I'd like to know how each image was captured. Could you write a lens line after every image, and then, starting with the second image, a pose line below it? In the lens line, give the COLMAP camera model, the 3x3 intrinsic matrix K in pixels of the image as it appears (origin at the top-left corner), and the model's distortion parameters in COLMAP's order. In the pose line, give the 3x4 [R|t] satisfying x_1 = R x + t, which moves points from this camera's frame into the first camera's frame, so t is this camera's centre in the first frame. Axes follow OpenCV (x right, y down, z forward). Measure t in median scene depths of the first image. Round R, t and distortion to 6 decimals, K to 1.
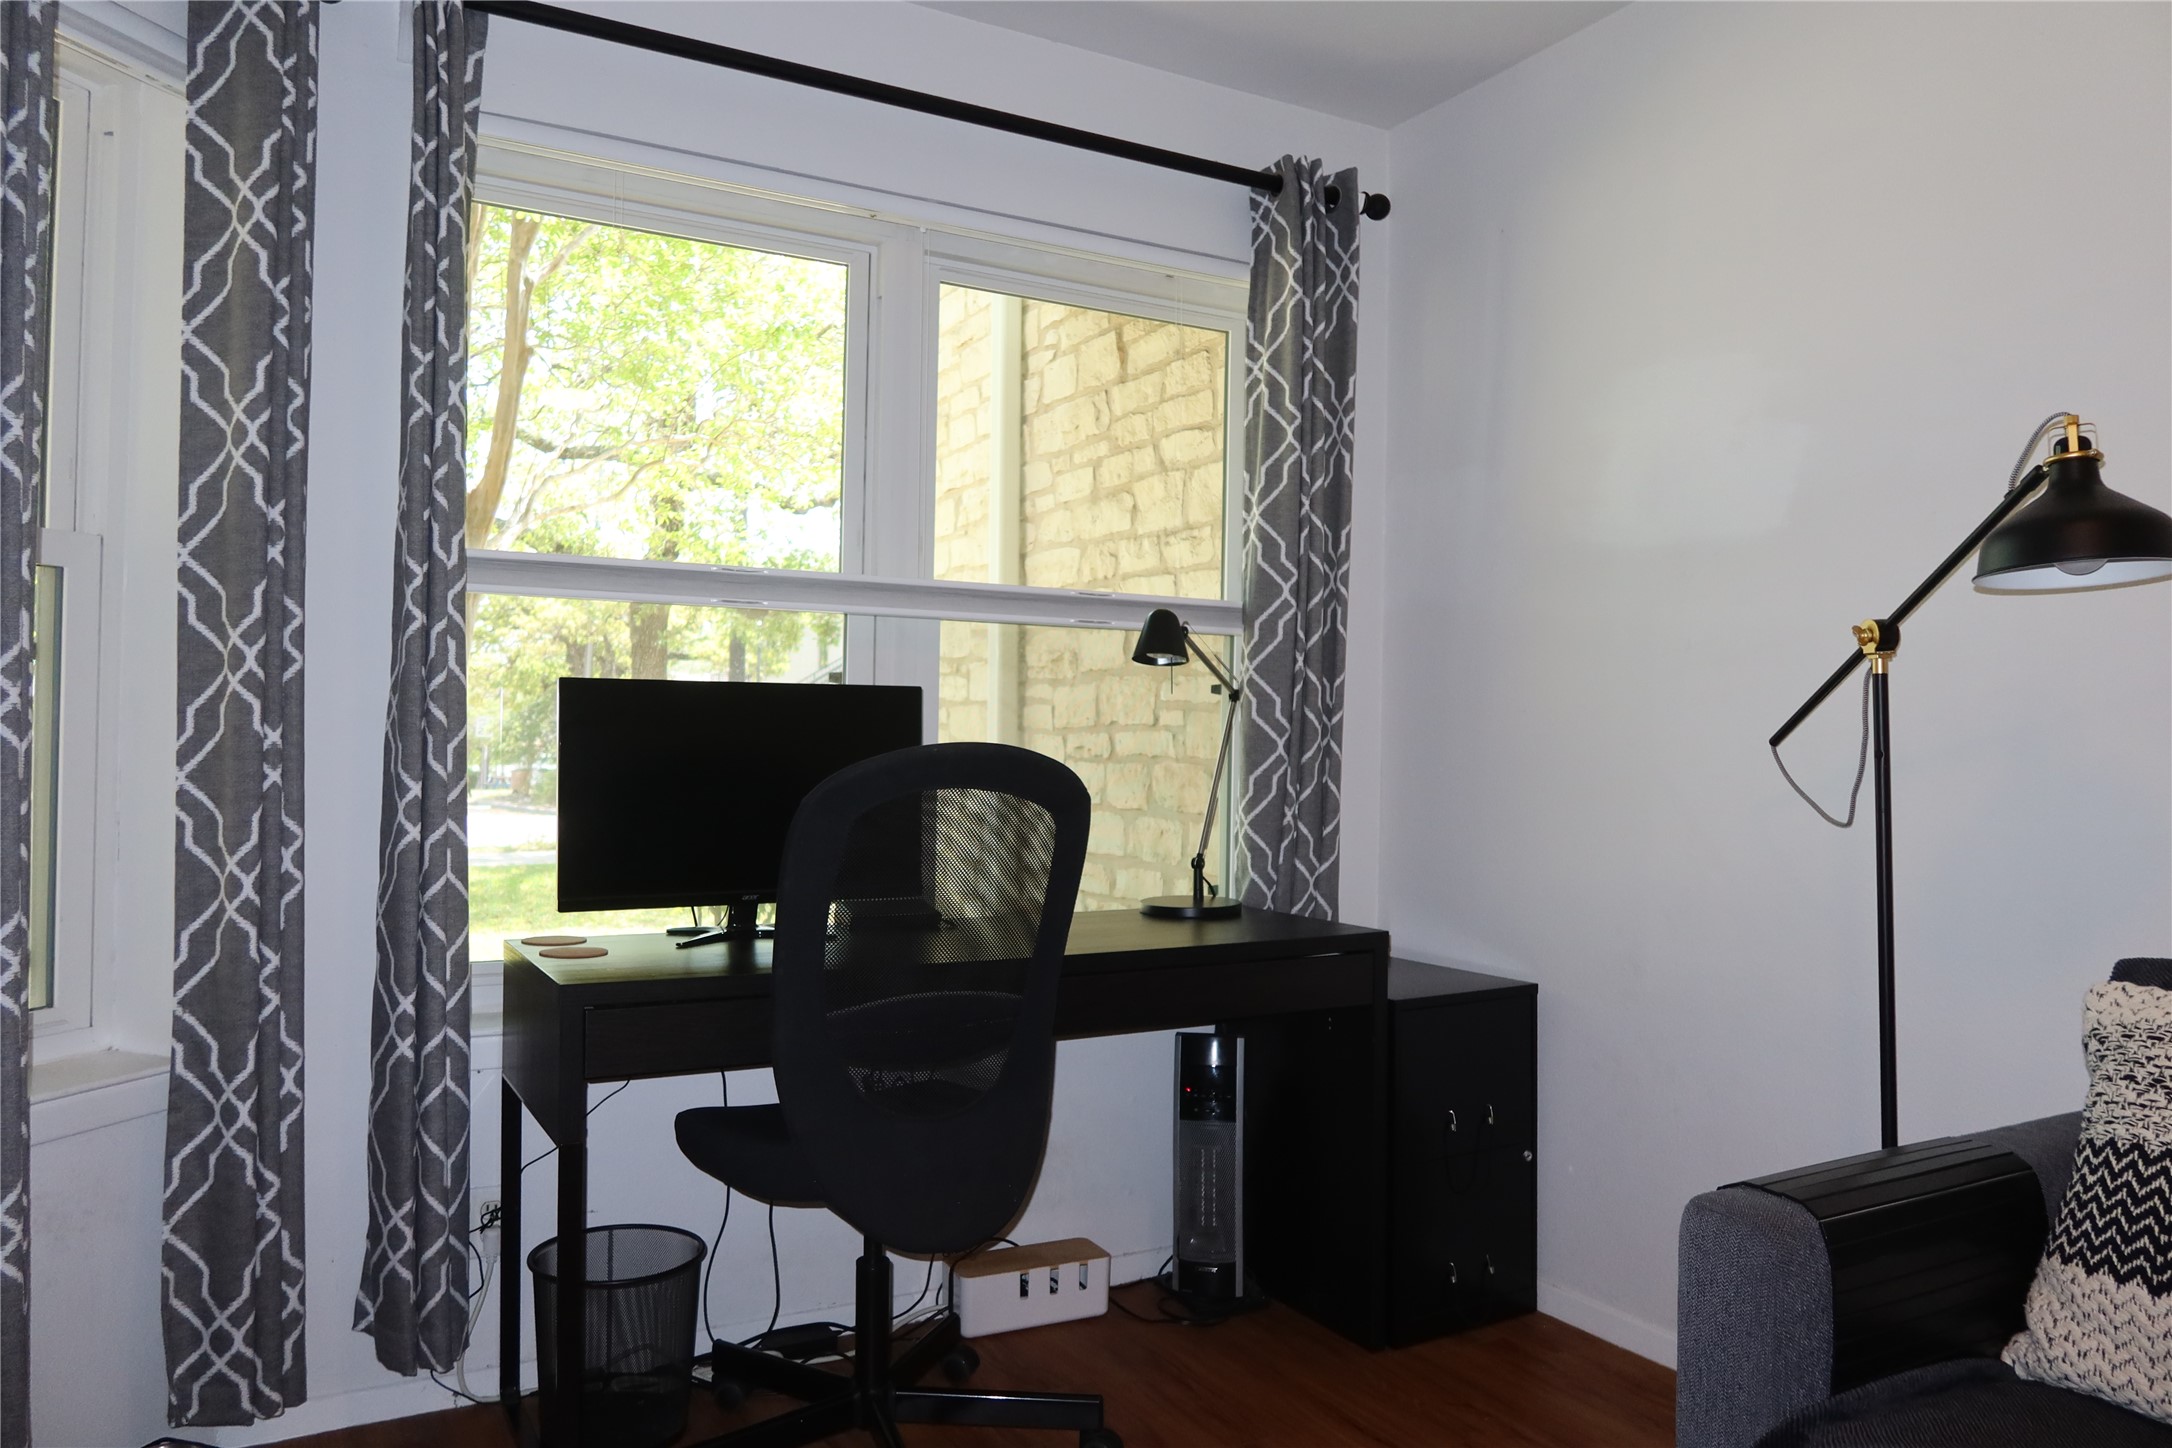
lens RADIAL K [[1499.9, 0, 1080.7], [0, 1499.9, 717.0], [0, 0, 1]] dist [-0.013502, -0.005963]
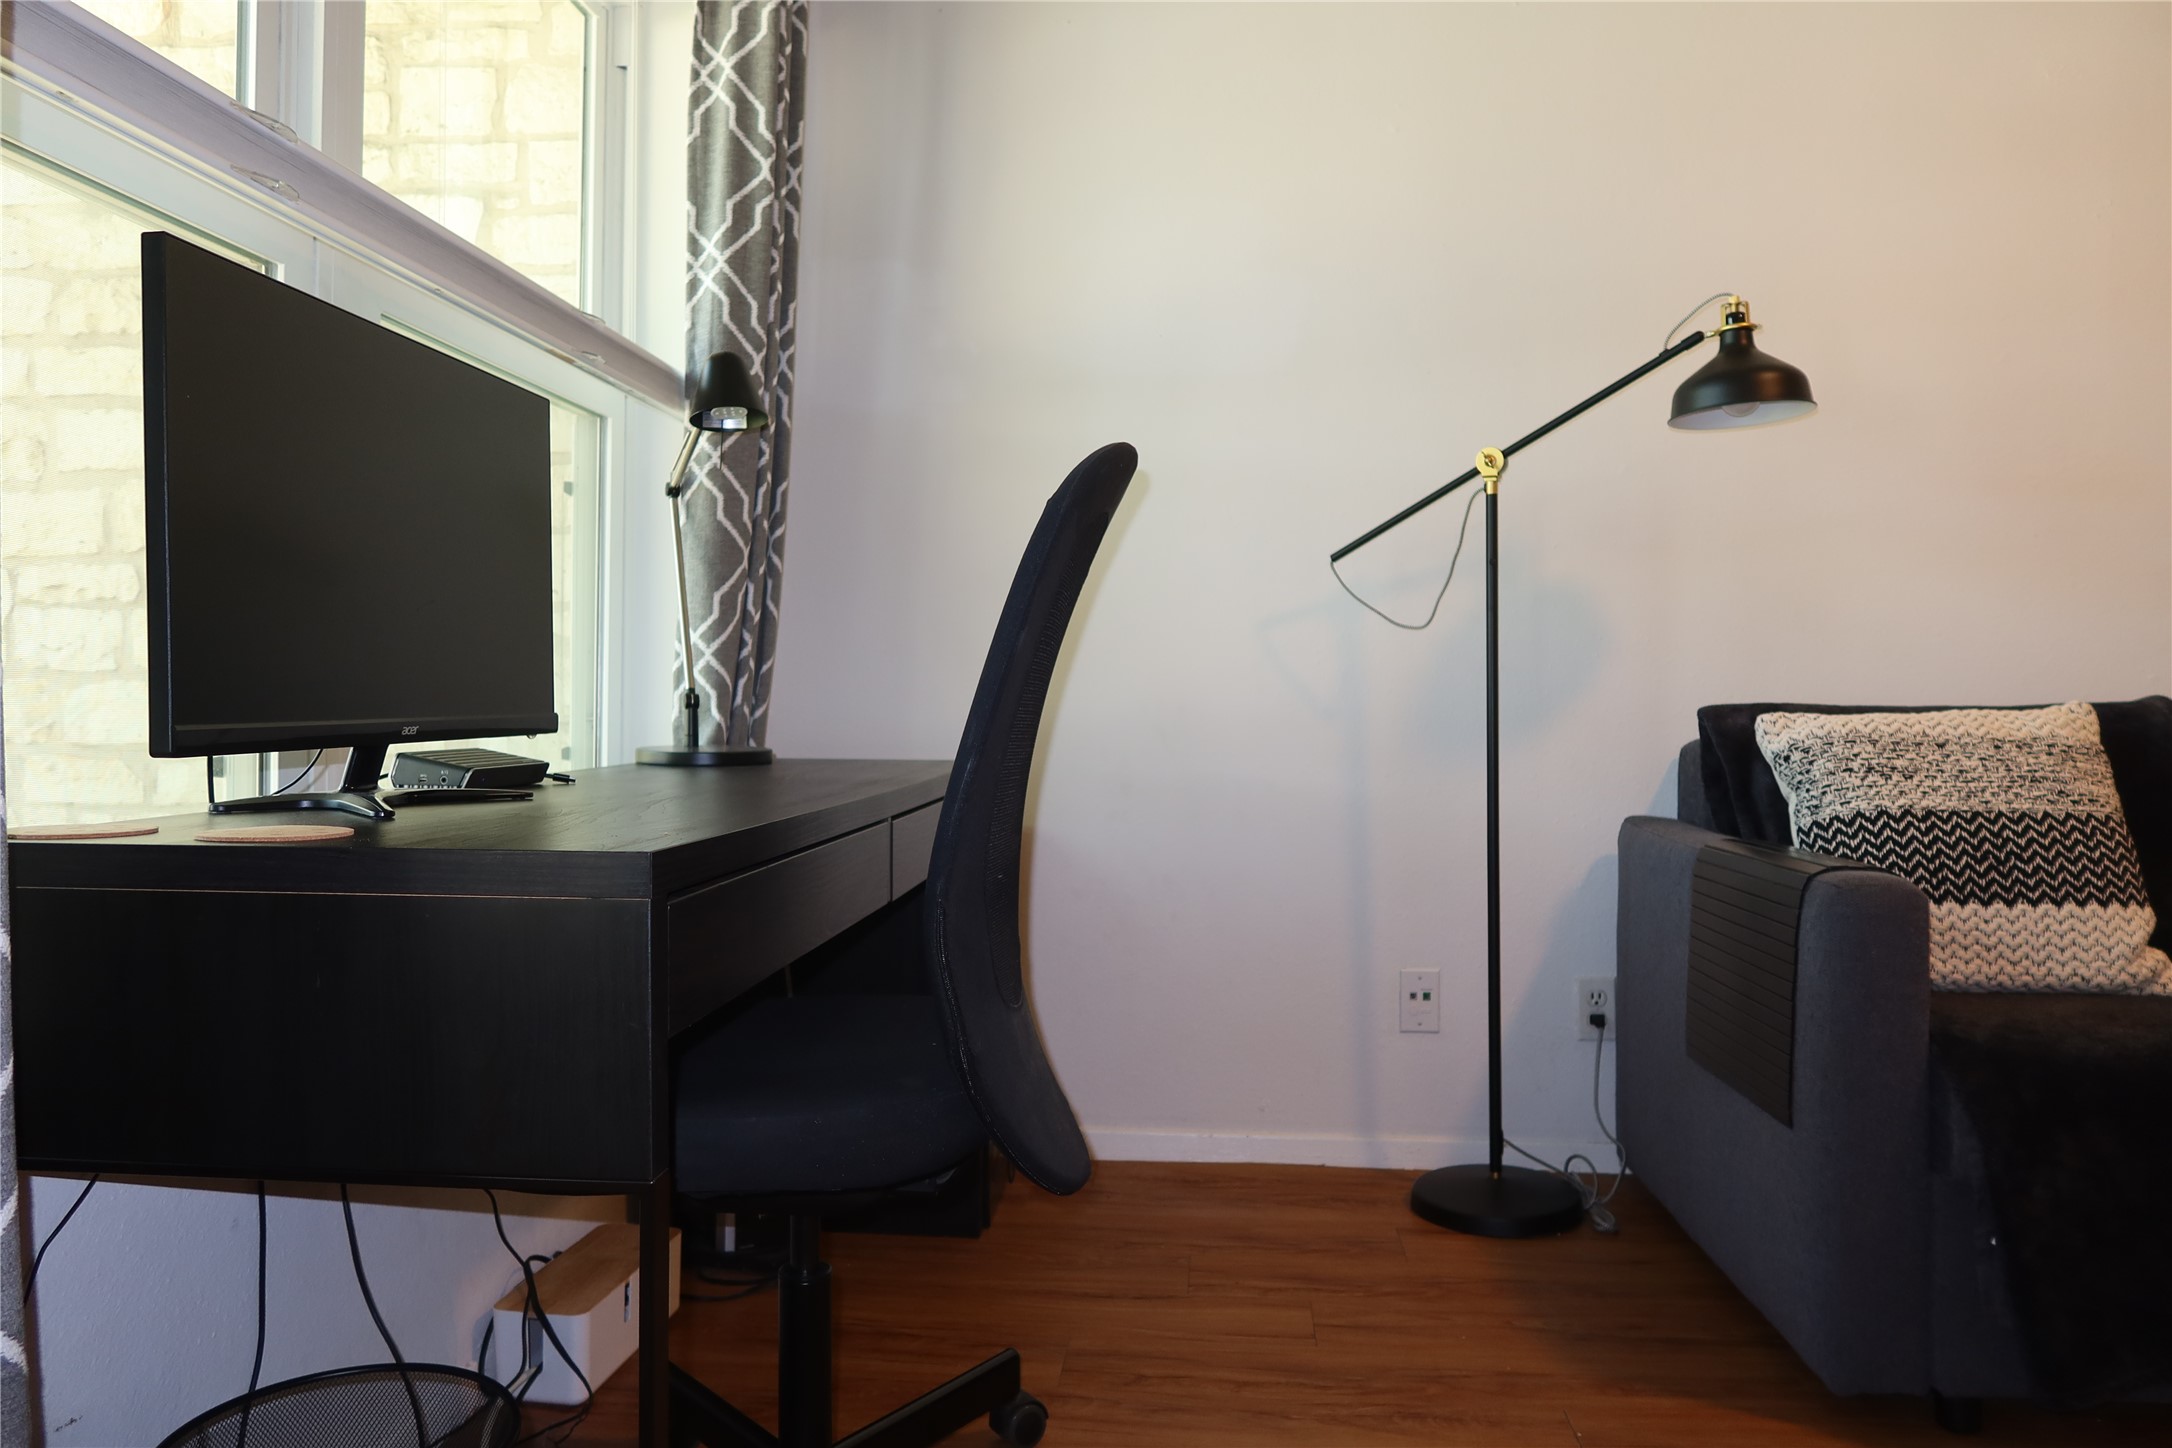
lens RADIAL K [[1499.9, 0, 1080.7], [0, 1499.9, 717.0], [0, 0, 1]] dist [-0.013502, -0.005963]
pose [[0.566038, -0.020269, 0.824130, -0.422717], [-0.011473, 0.999407, 0.032460, 0.075681], [-0.824299, -0.027829, 0.565470, 0.390360]]
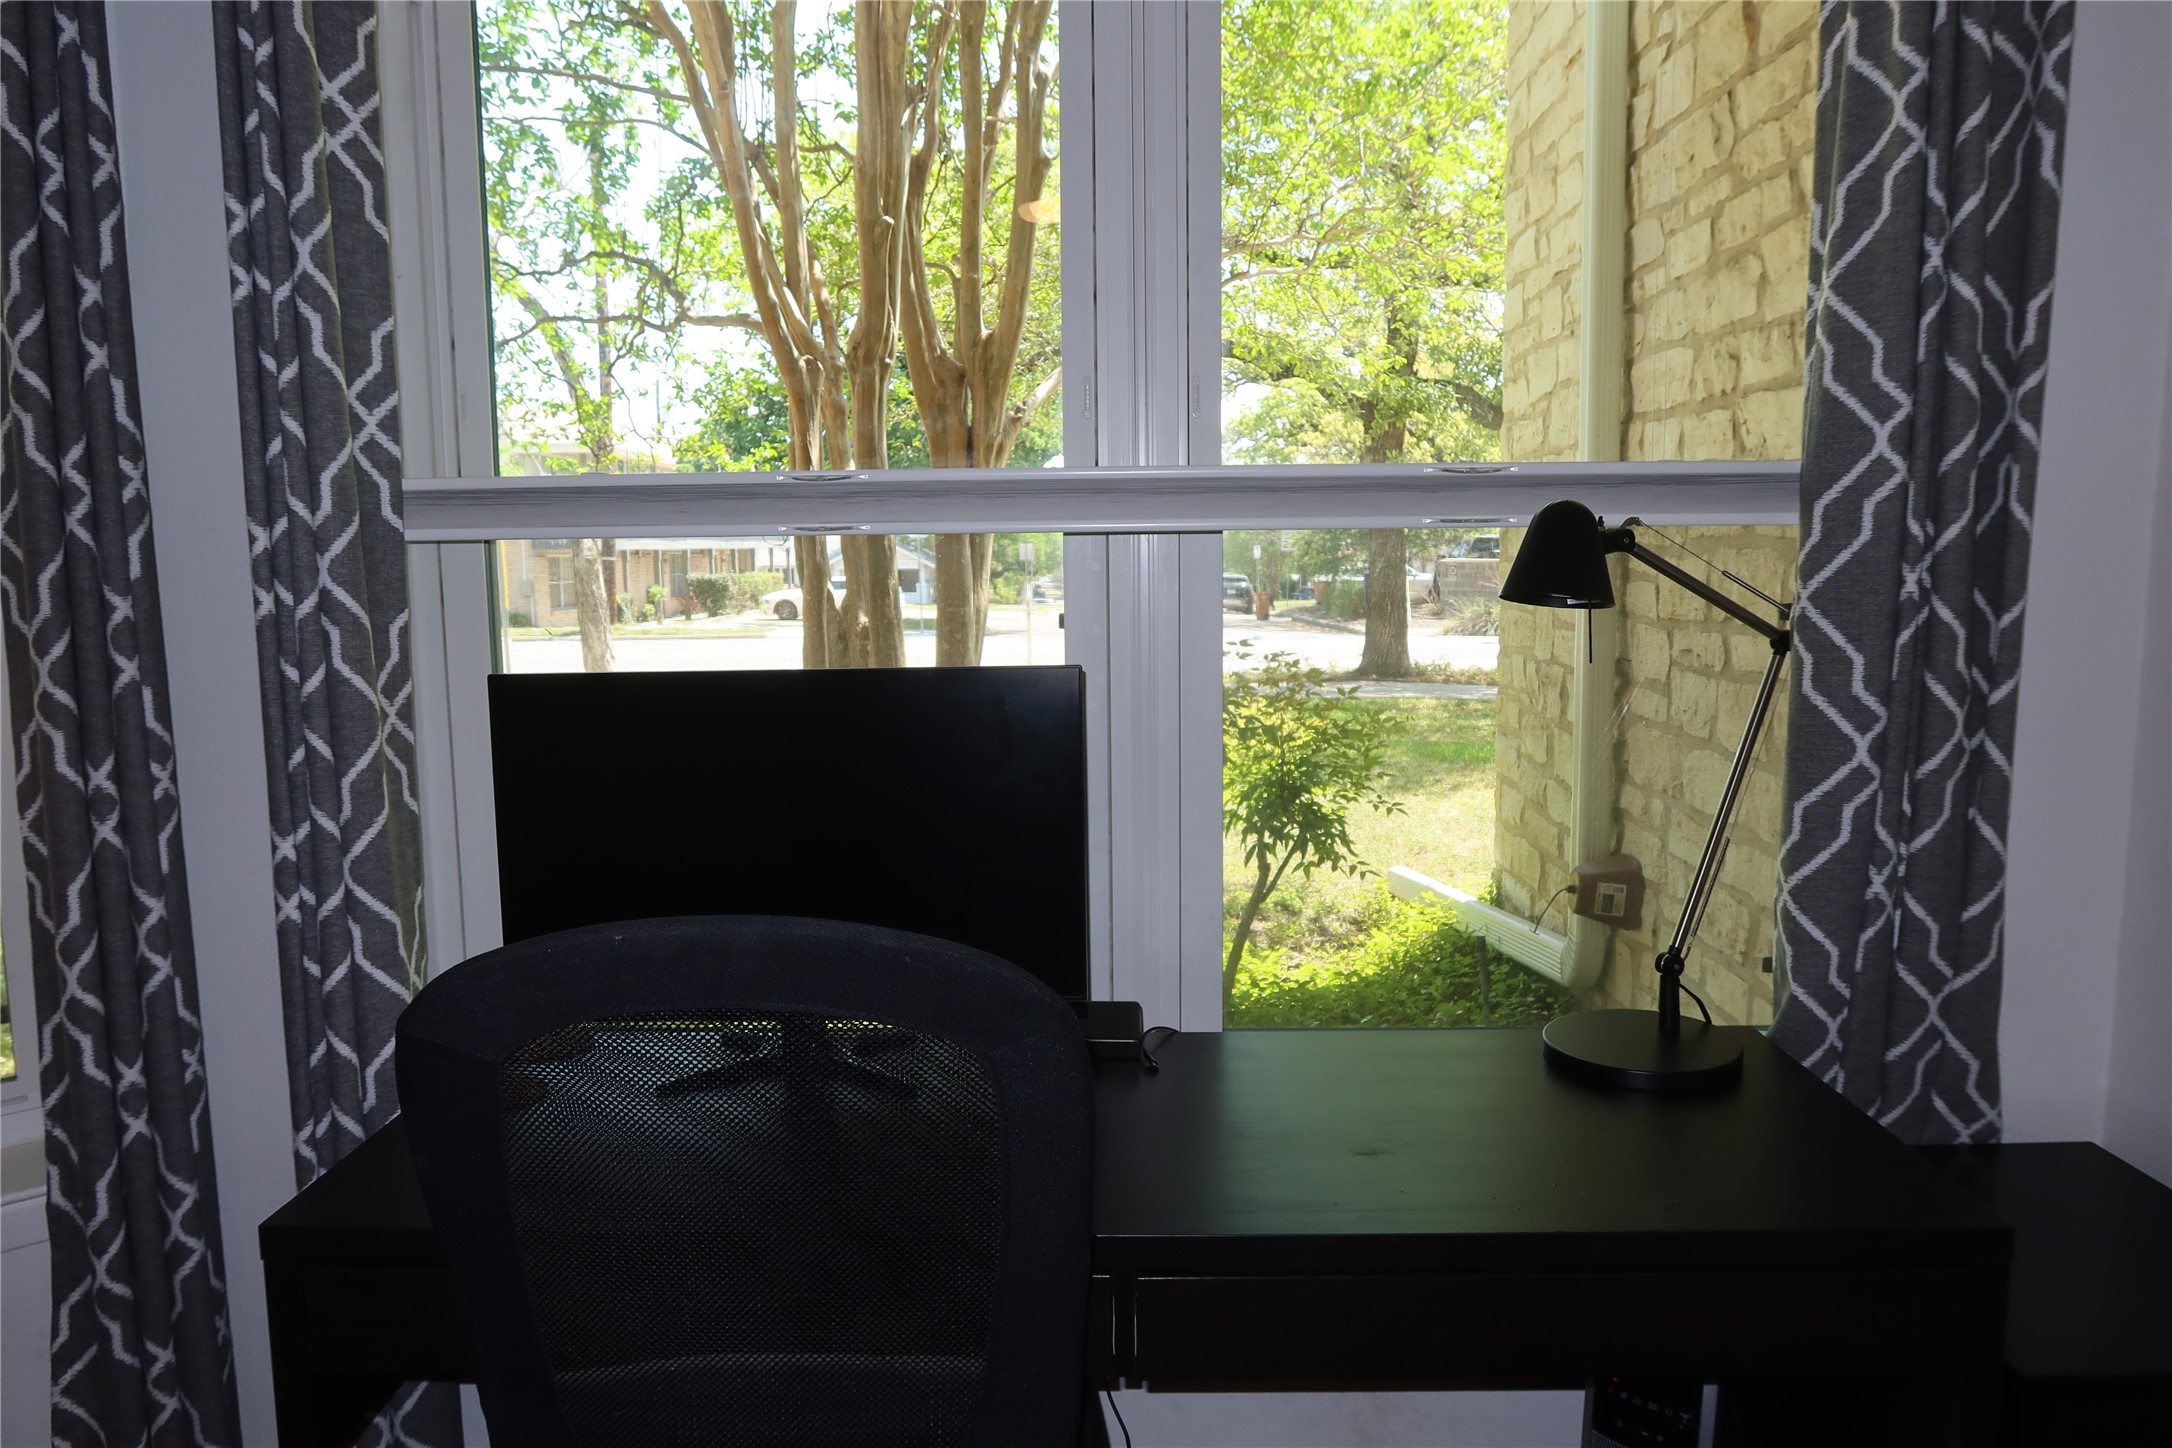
lens RADIAL K [[1499.9, 0, 1080.7], [0, 1499.9, 717.0], [0, 0, 1]] dist [-0.013502, -0.005963]
pose [[0.861380, 0.035761, -0.506701, 0.158986], [0.030543, 0.992067, 0.121940, -0.060426], [0.507042, -0.120513, 0.853455, 0.428452]]
